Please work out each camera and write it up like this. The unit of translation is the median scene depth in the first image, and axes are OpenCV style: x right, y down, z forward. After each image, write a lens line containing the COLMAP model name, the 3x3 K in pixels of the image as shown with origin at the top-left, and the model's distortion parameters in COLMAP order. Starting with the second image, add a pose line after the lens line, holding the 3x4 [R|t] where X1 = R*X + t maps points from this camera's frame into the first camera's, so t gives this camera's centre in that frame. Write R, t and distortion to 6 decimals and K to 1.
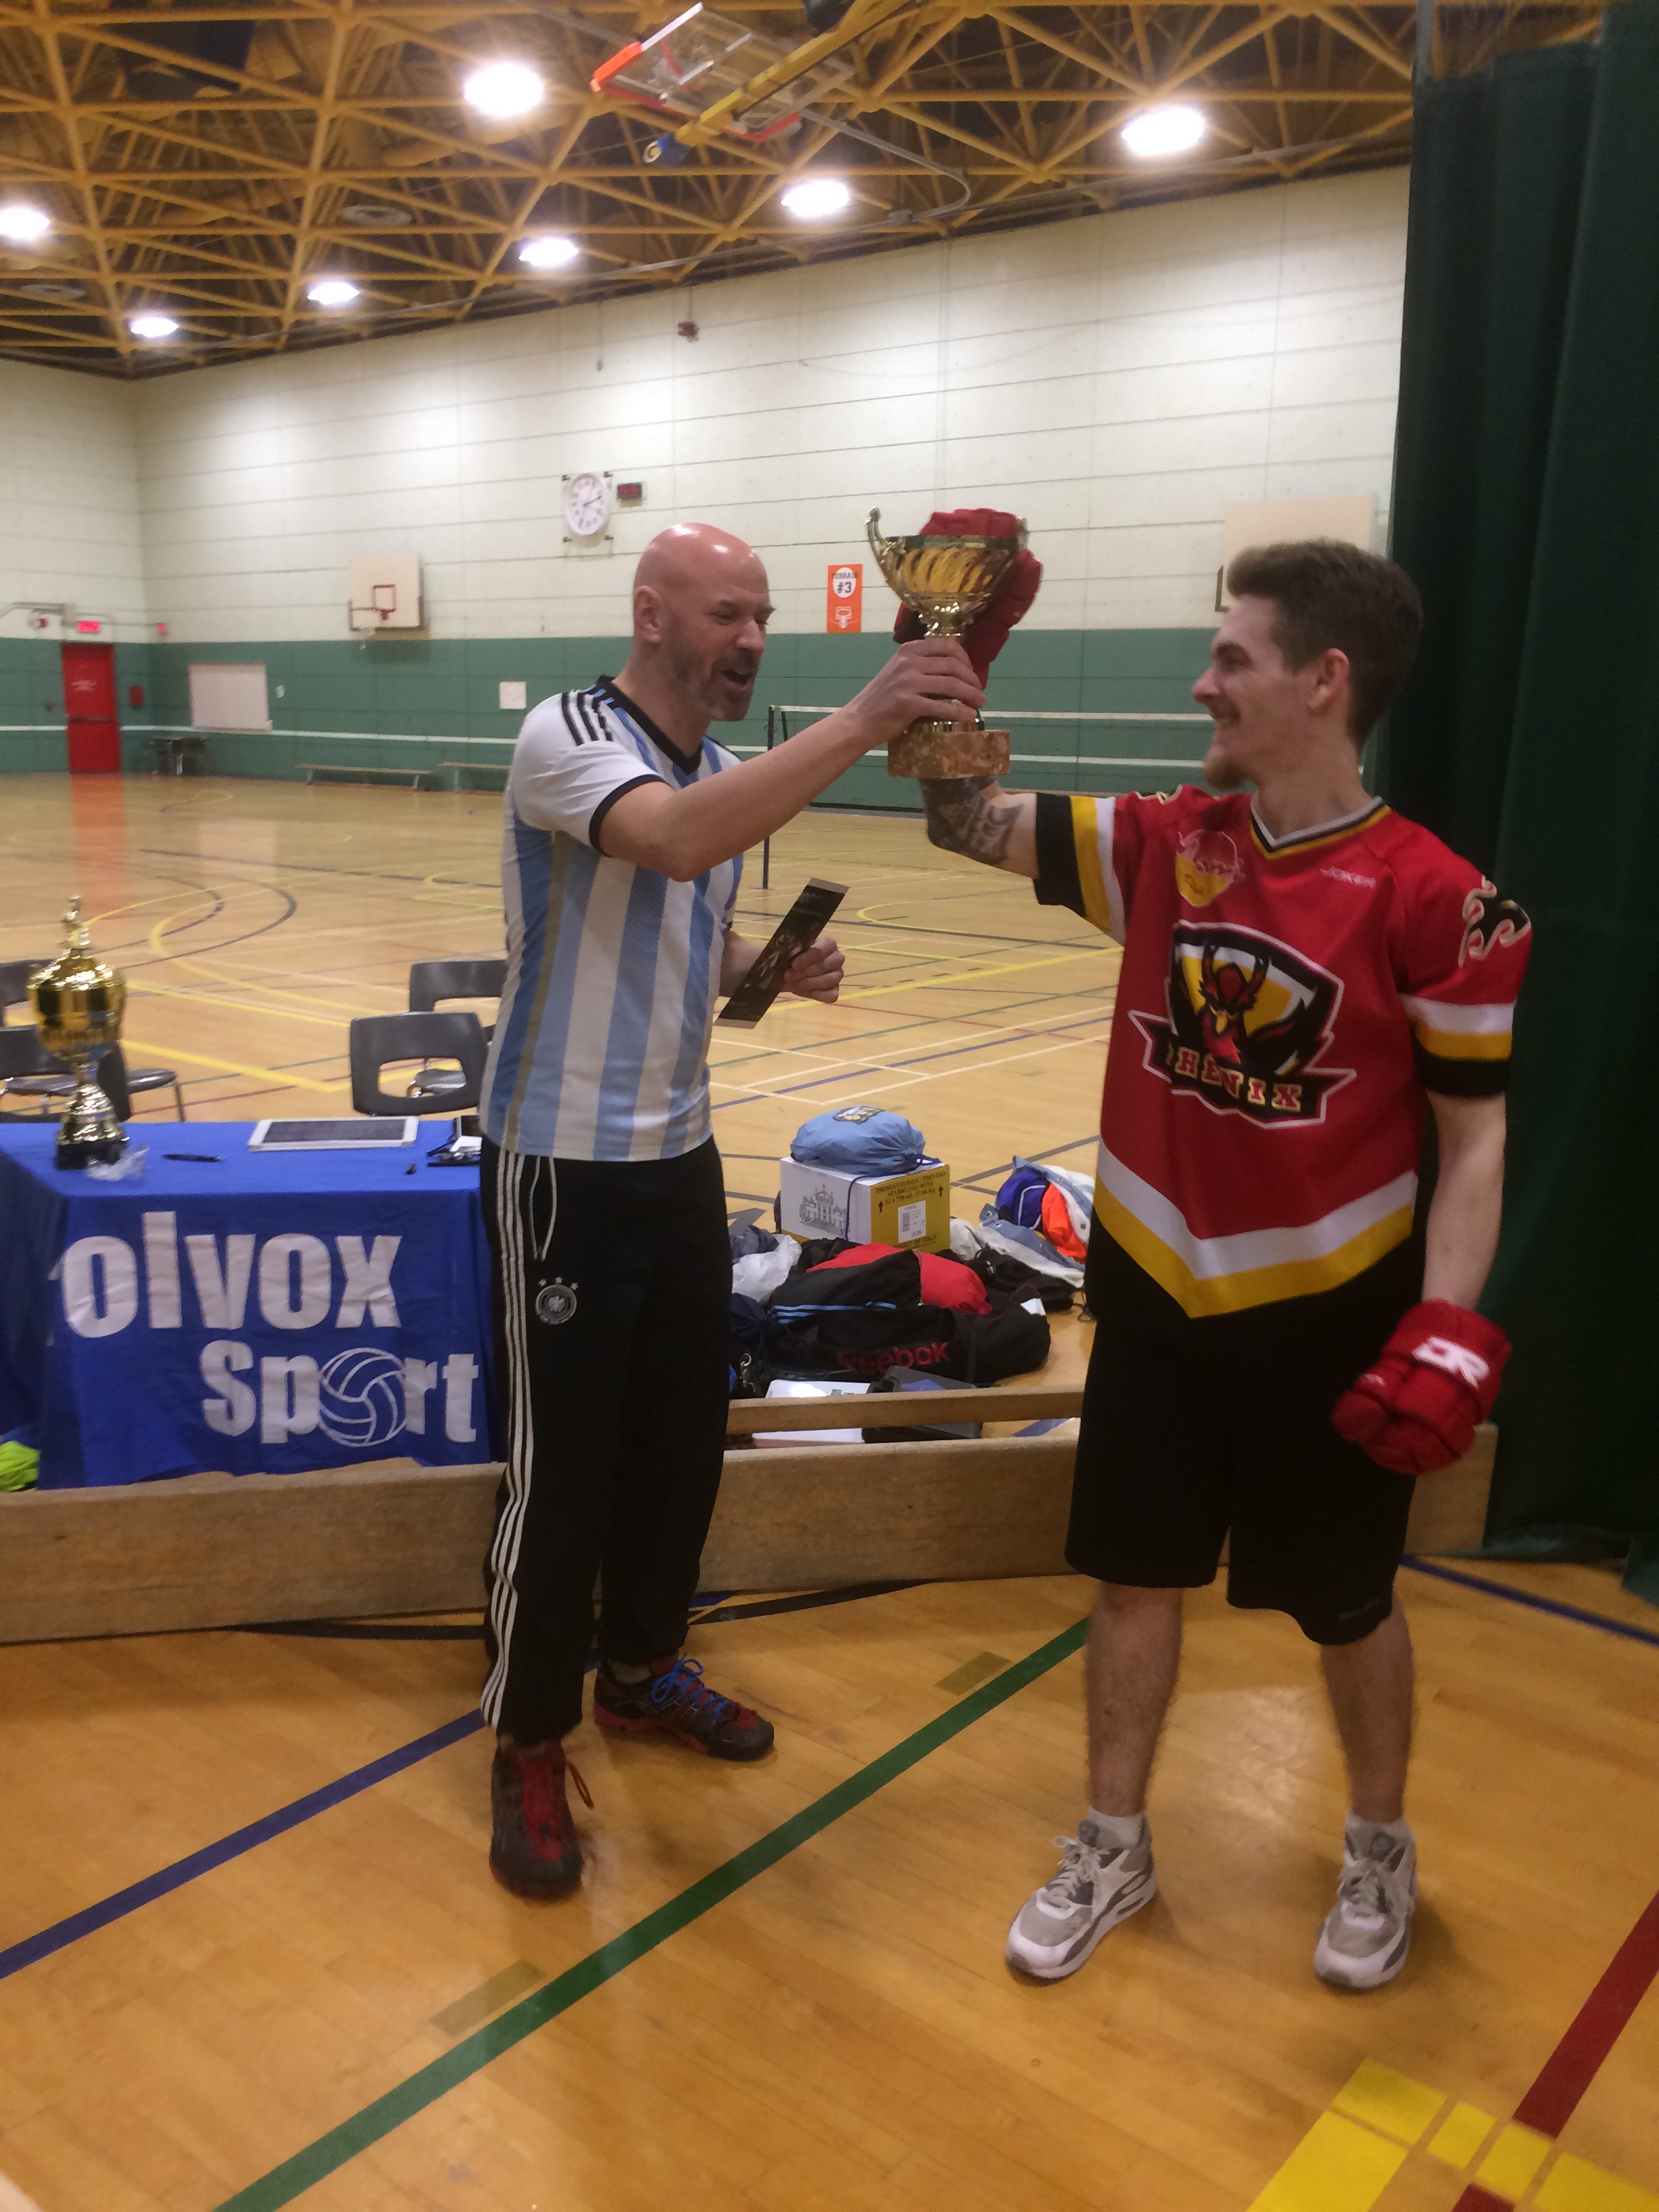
lens RADIAL K [[1883.0, 0, 828.1], [0, 1883.0, 1086.1], [0, 0, 1]] dist [0.074237, -0.100684]
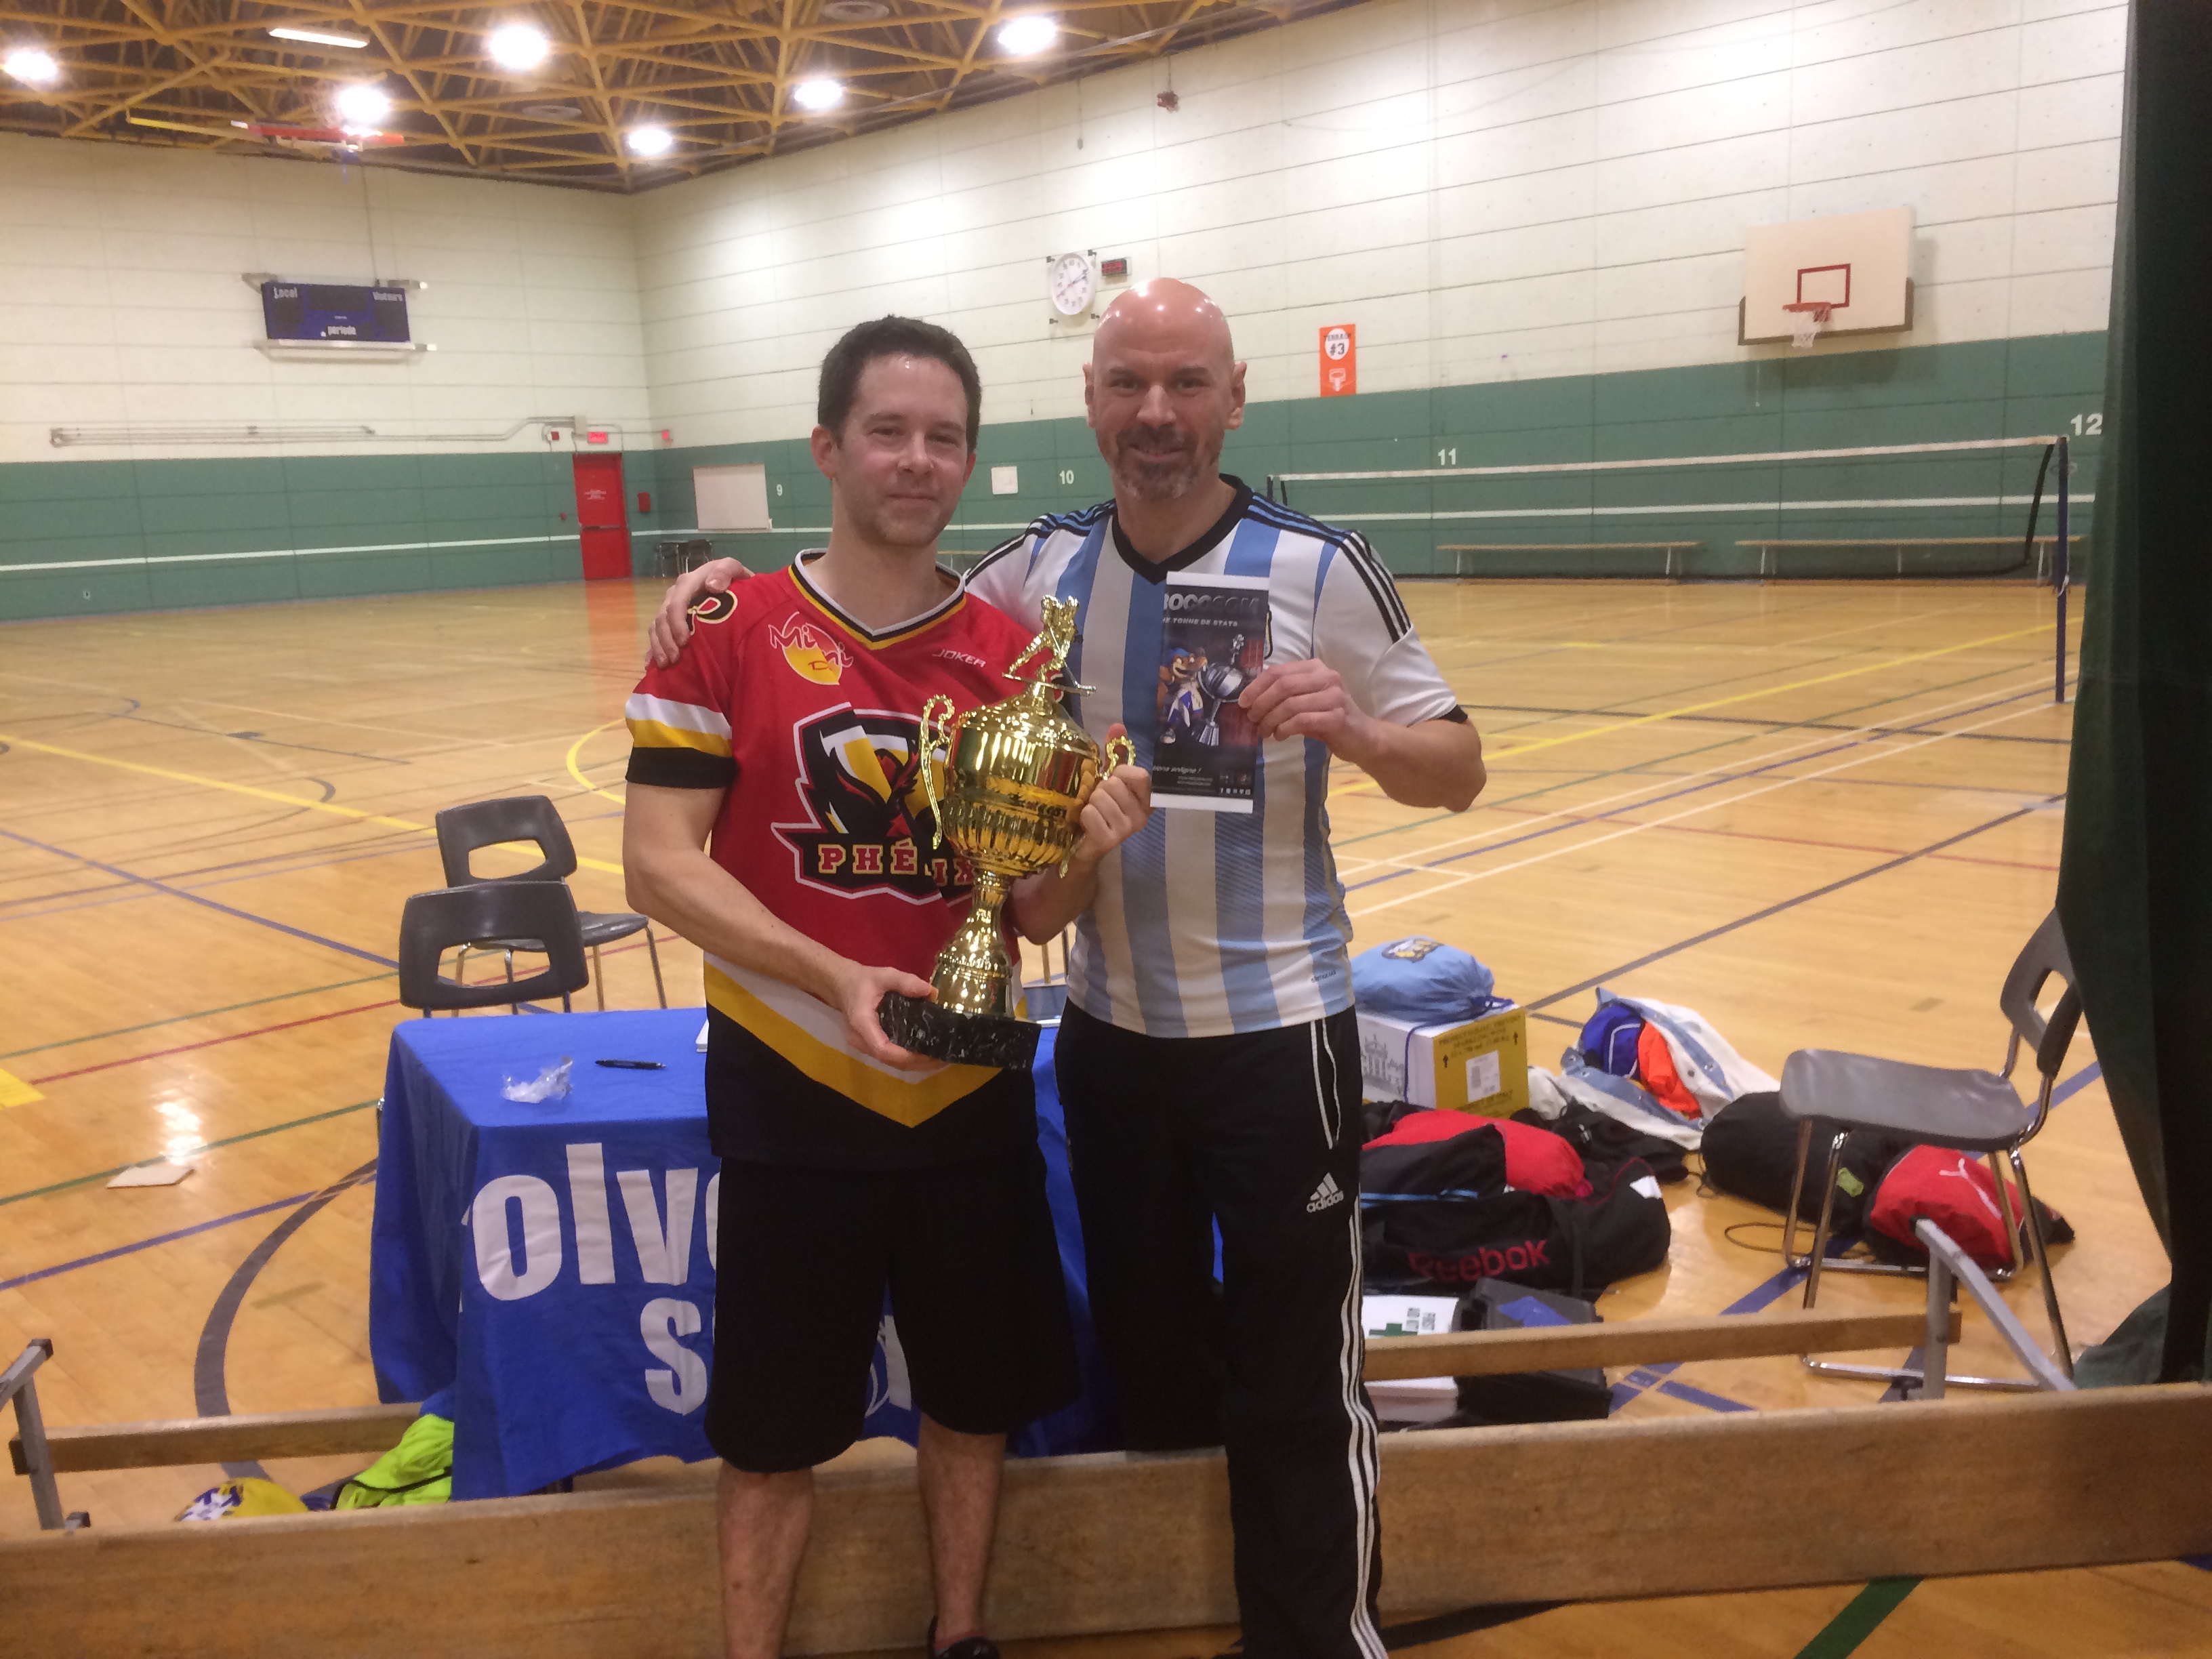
lens RADIAL K [[1878.7, 0, 1119.8], [0, 1878.7, 812.5], [0, 0, 1]] dist [0.088709, -0.121722]
pose [[0.993048, -0.038783, -0.111134, -0.005219], [0.036320, 0.999049, -0.024109, -0.008776], [0.111964, 0.019905, 0.993513, 0.039667]]
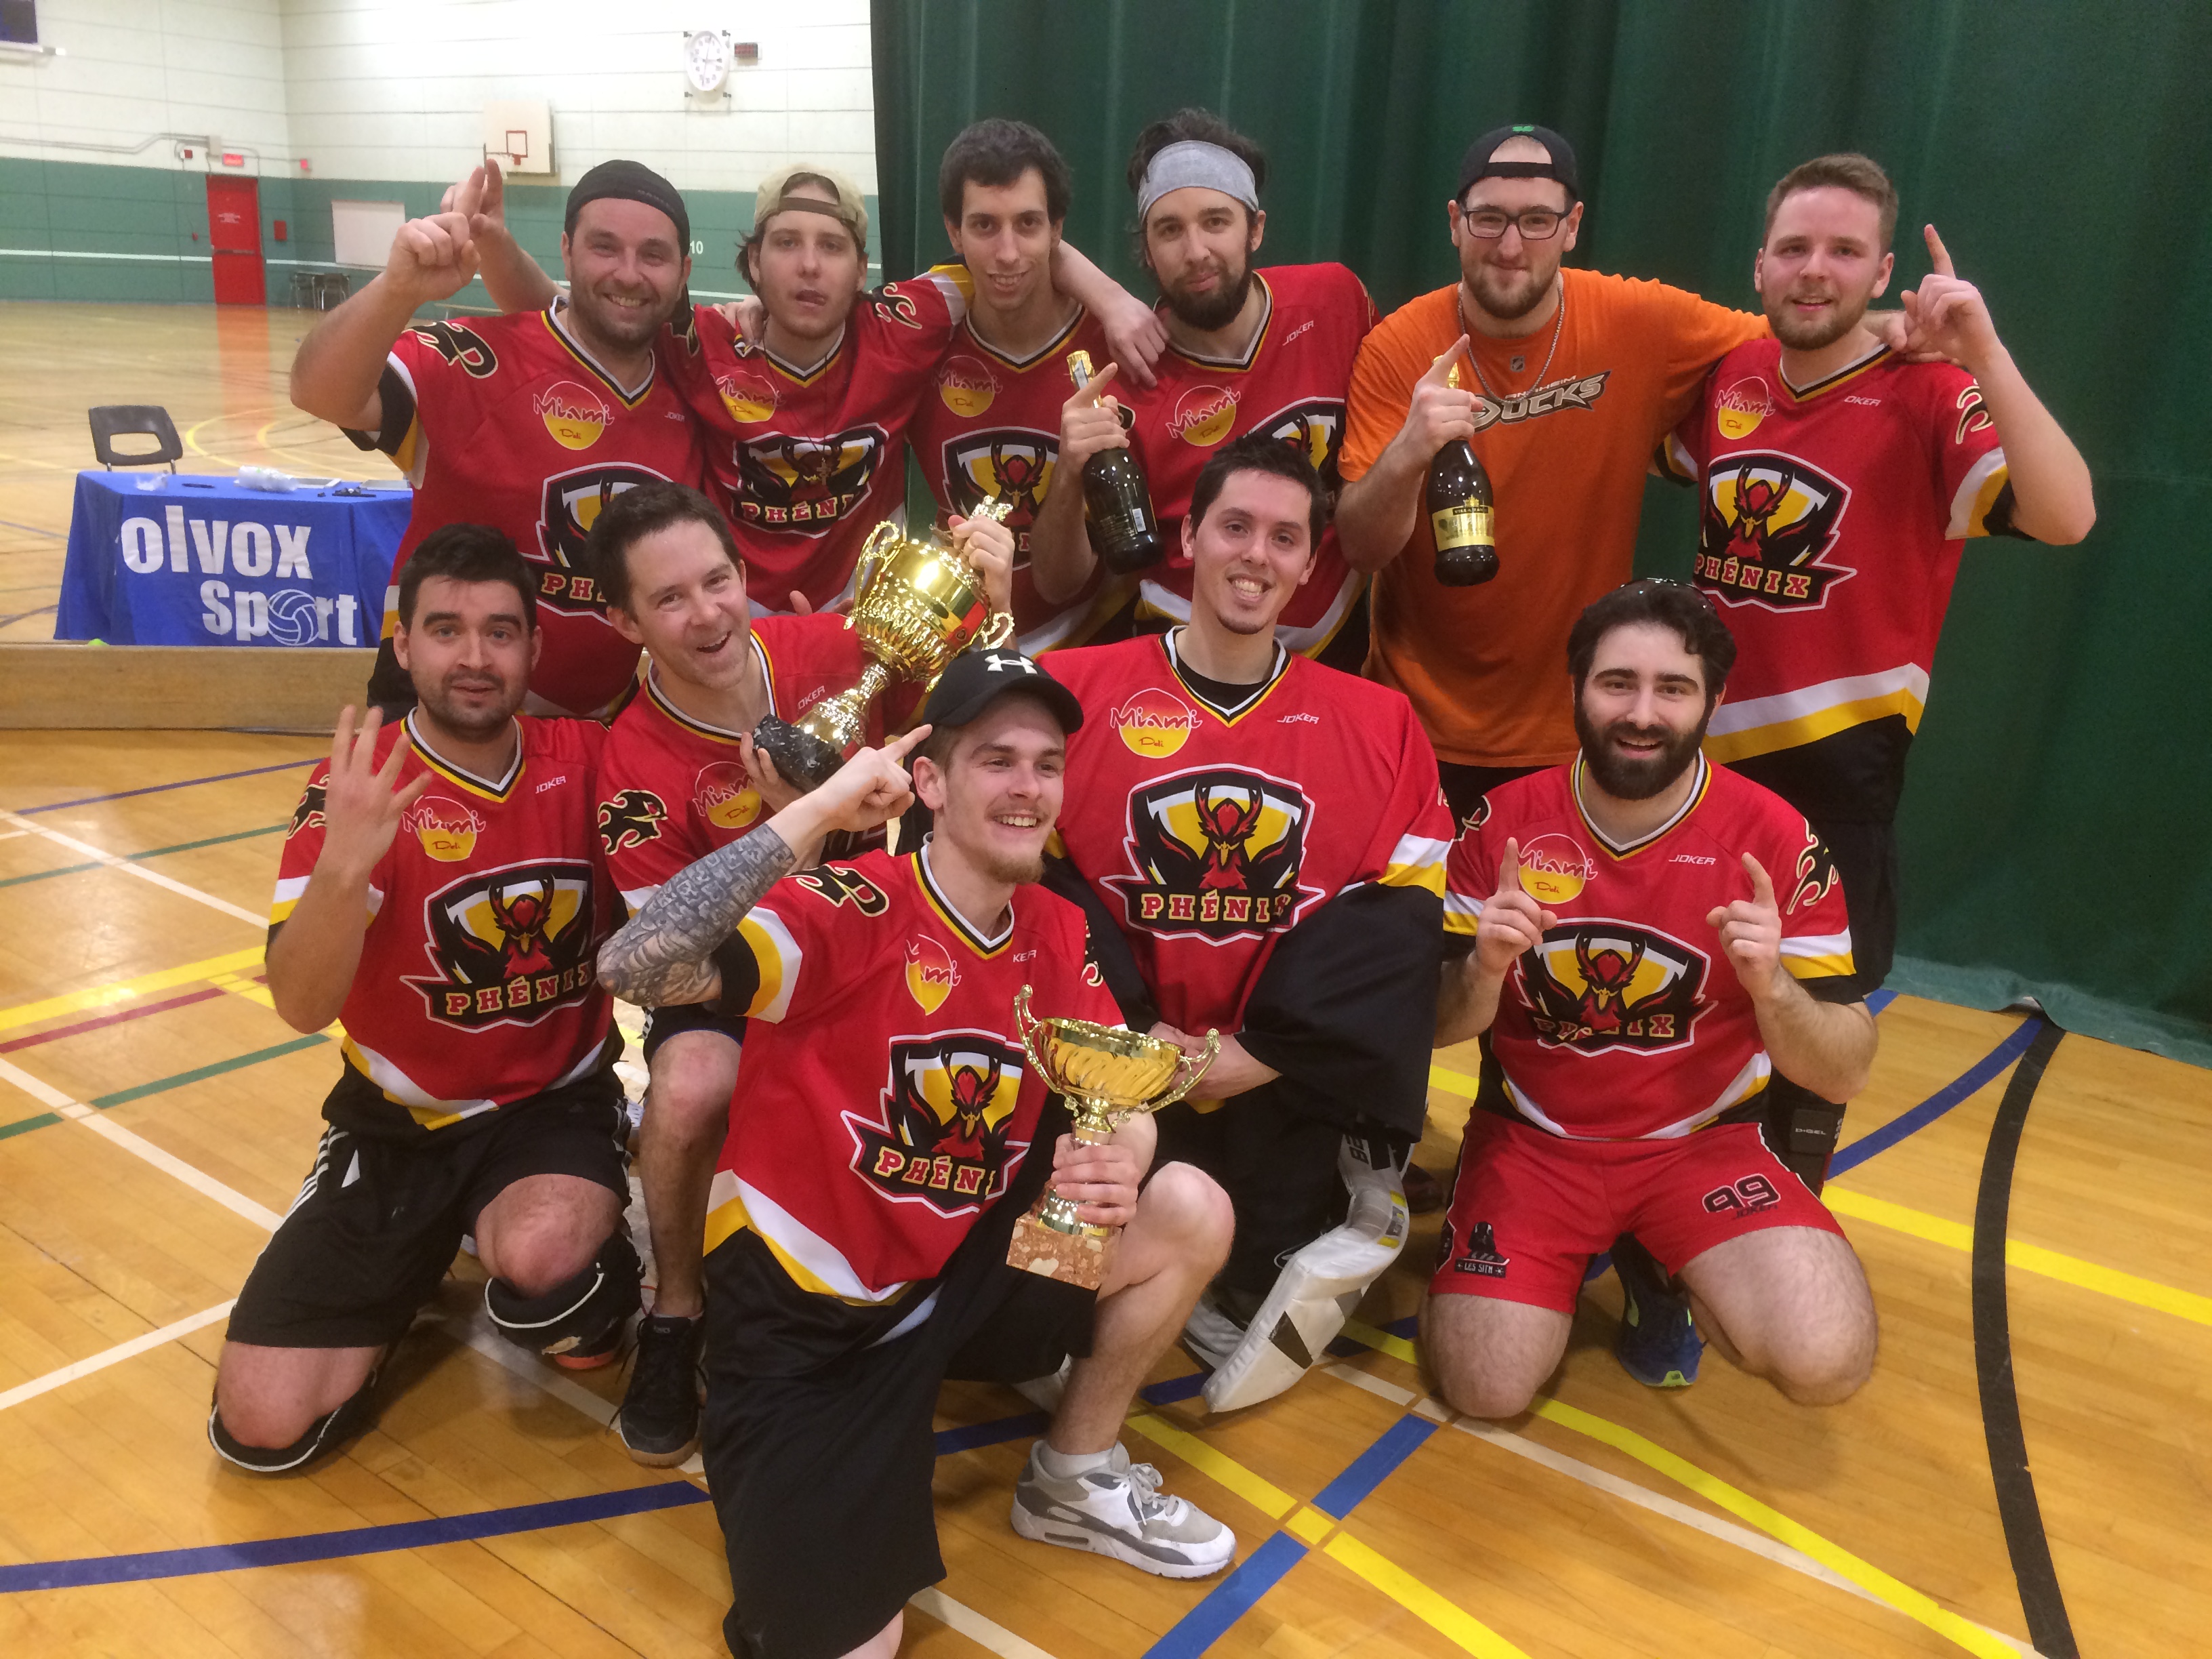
lens RADIAL K [[1883.0, 0, 1102.9], [0, 1883.0, 819.2], [0, 0, 1]] dist [0.074237, -0.100684]
pose [[0.998582, 0.023623, 0.047707, 0.084901], [-0.027458, 0.996302, 0.081412, 0.035478], [-0.045607, -0.082607, 0.995538, -0.164947]]
